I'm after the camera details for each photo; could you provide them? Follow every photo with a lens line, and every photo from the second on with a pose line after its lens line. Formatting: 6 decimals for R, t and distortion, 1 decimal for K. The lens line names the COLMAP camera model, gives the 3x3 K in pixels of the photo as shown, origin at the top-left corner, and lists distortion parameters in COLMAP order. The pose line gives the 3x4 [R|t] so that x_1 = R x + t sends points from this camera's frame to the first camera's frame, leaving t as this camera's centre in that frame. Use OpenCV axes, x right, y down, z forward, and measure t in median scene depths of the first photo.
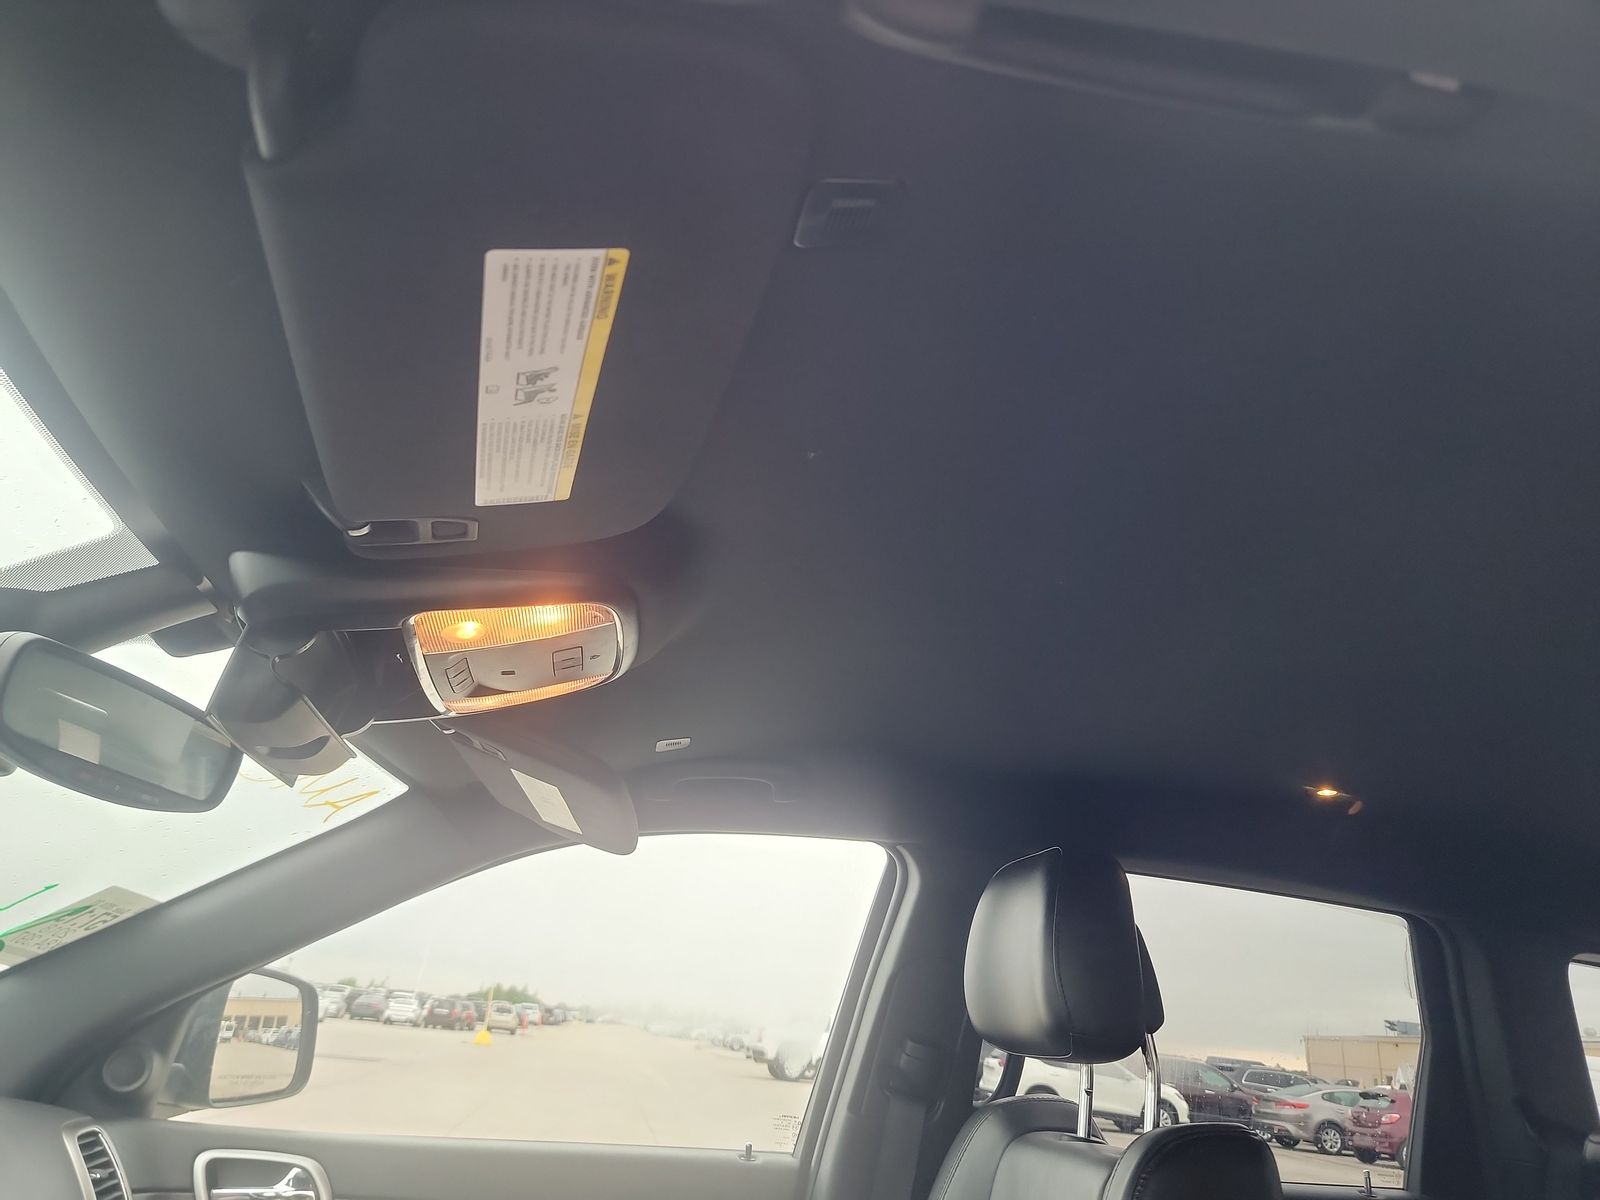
lens RADIAL K [[1114.8, 0, 800.0], [0, 1114.8, 600.0], [0, 0, 1]] dist [0.045521, -0.066940]
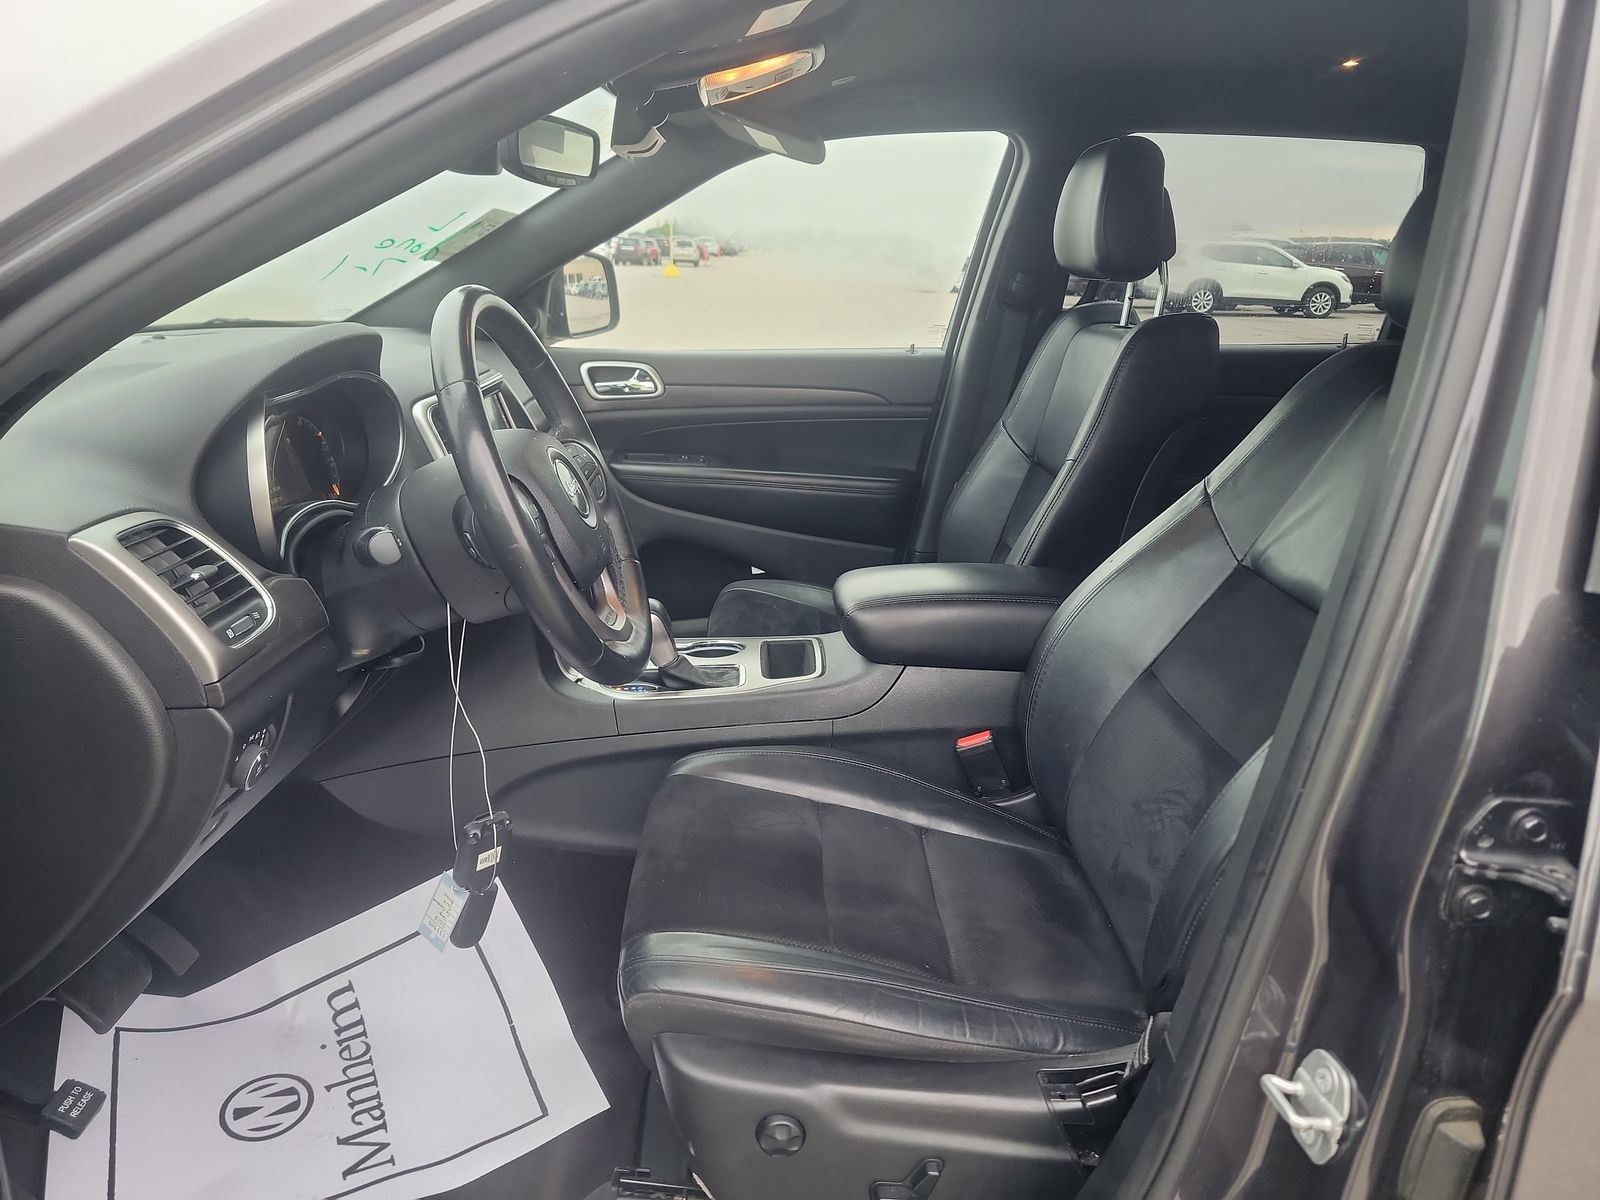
lens RADIAL K [[1114.8, 0, 800.0], [0, 1114.8, 600.0], [0, 0, 1]] dist [0.045521, -0.066940]
pose [[0.987981, -0.013443, -0.153989, 0.035104], [0.106097, 0.783466, 0.612311, -0.201288], [0.112414, -0.621289, 0.775476, -0.439343]]
